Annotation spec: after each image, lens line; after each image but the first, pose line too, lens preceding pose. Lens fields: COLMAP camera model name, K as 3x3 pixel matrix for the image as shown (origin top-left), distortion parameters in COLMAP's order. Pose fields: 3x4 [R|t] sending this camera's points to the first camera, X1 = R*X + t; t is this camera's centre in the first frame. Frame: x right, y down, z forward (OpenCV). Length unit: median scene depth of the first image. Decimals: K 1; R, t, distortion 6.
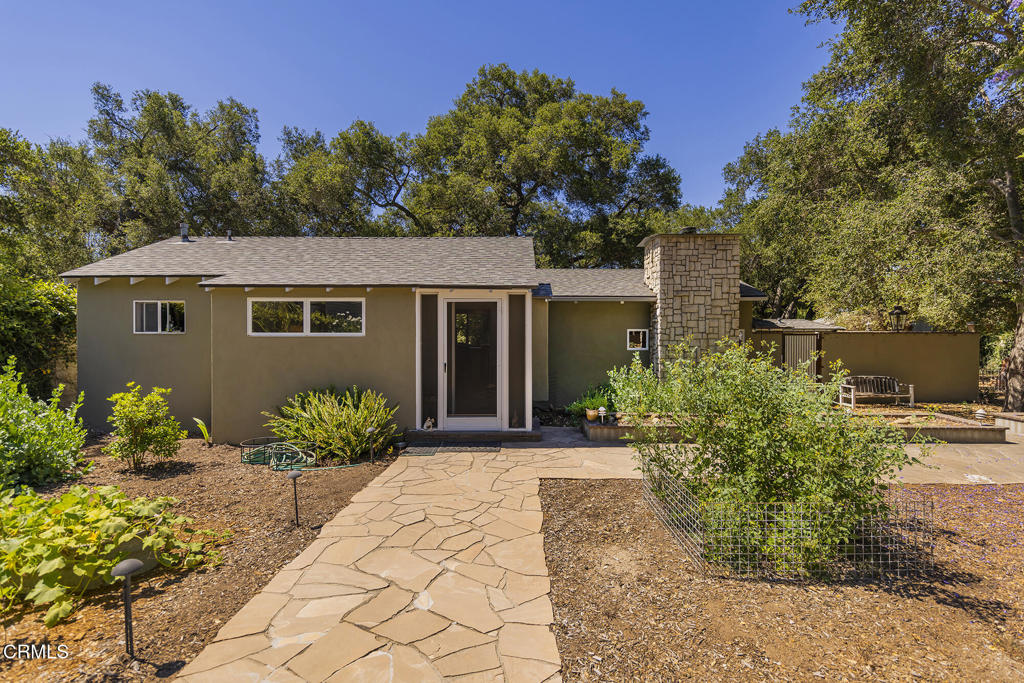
lens RADIAL K [[485.8, 0, 510.8], [0, 485.8, 336.9], [0, 0, 1]] dist [0.003070, -0.000356]
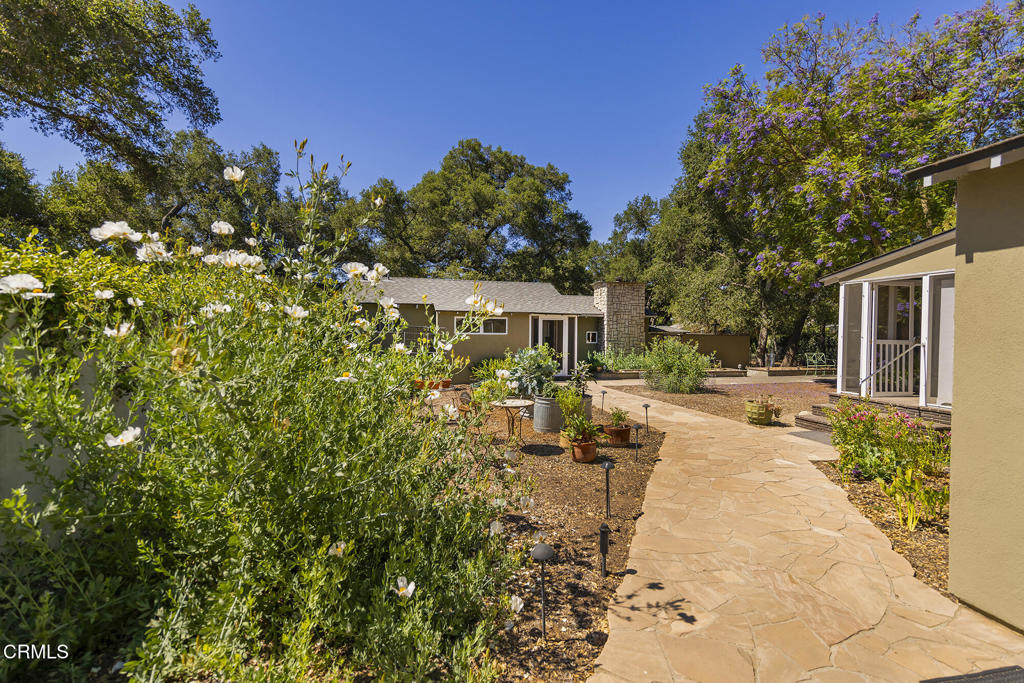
lens RADIAL K [[473.7, 0, 512.8], [0, 473.7, 339.2], [0, 0, 1]] dist [-0.001697, 0.000018]
pose [[0.967578, 0.003944, 0.252541, -0.296849], [-0.005621, 0.999967, 0.005918, 0.002217], [-0.252510, -0.007145, 0.967568, -0.399635]]
